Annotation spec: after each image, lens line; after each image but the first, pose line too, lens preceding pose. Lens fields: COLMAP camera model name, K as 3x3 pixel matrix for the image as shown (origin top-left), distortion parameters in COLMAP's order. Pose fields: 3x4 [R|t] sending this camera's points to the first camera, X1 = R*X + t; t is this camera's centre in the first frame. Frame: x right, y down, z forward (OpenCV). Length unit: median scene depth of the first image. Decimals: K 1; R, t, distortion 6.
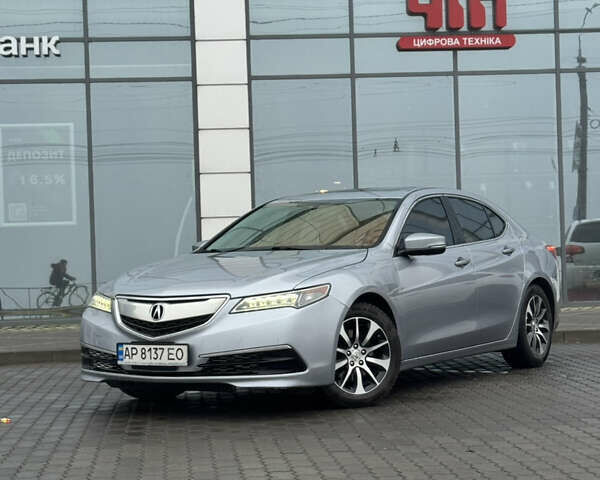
lens RADIAL K [[1354.4, 0, 300.0], [0, 1354.4, 240.0], [0, 0, 1]] dist [0.194275, -0.006991]
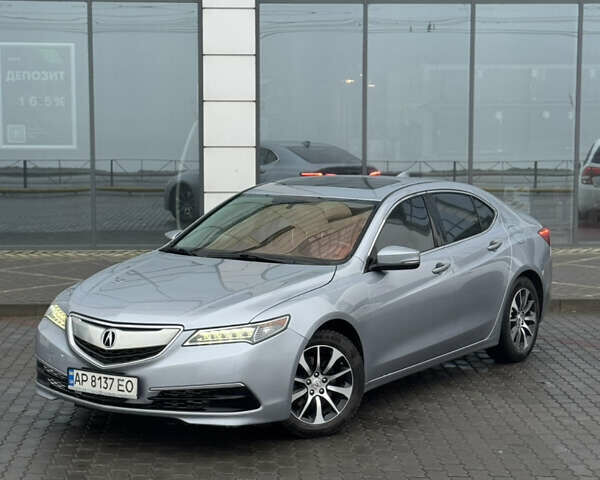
lens RADIAL K [[1354.4, 0, 300.0], [0, 1354.4, 240.0], [0, 0, 1]] dist [0.194275, -0.006991]
pose [[0.998980, 0.035541, -0.027844, 0.052815], [-0.032204, 0.993157, 0.112260, -0.124847], [0.031643, -0.111249, 0.993289, 0.050872]]
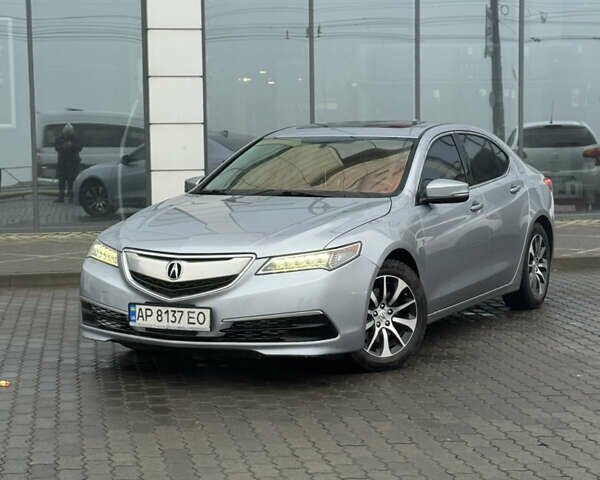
lens RADIAL K [[1354.4, 0, 300.0], [0, 1354.4, 240.0], [0, 0, 1]] dist [0.194275, -0.006991]
pose [[0.996479, 0.012279, 0.082933, -0.093513], [-0.020012, 0.995459, 0.093067, -0.052770], [-0.081414, -0.094399, 0.992200, 0.082152]]
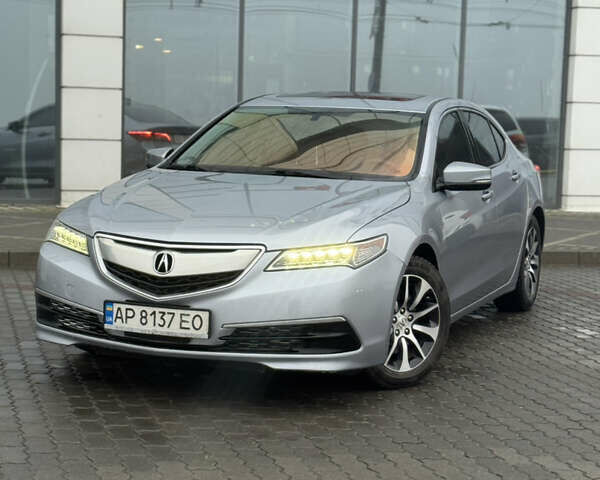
lens RADIAL K [[1354.4, 0, 300.0], [0, 1354.4, 240.0], [0, 0, 1]] dist [0.194275, -0.006991]
pose [[0.981795, 0.041931, 0.185256, -0.164536], [-0.062290, 0.992468, 0.105484, -0.041681], [-0.179438, -0.115104, 0.977012, 0.247514]]
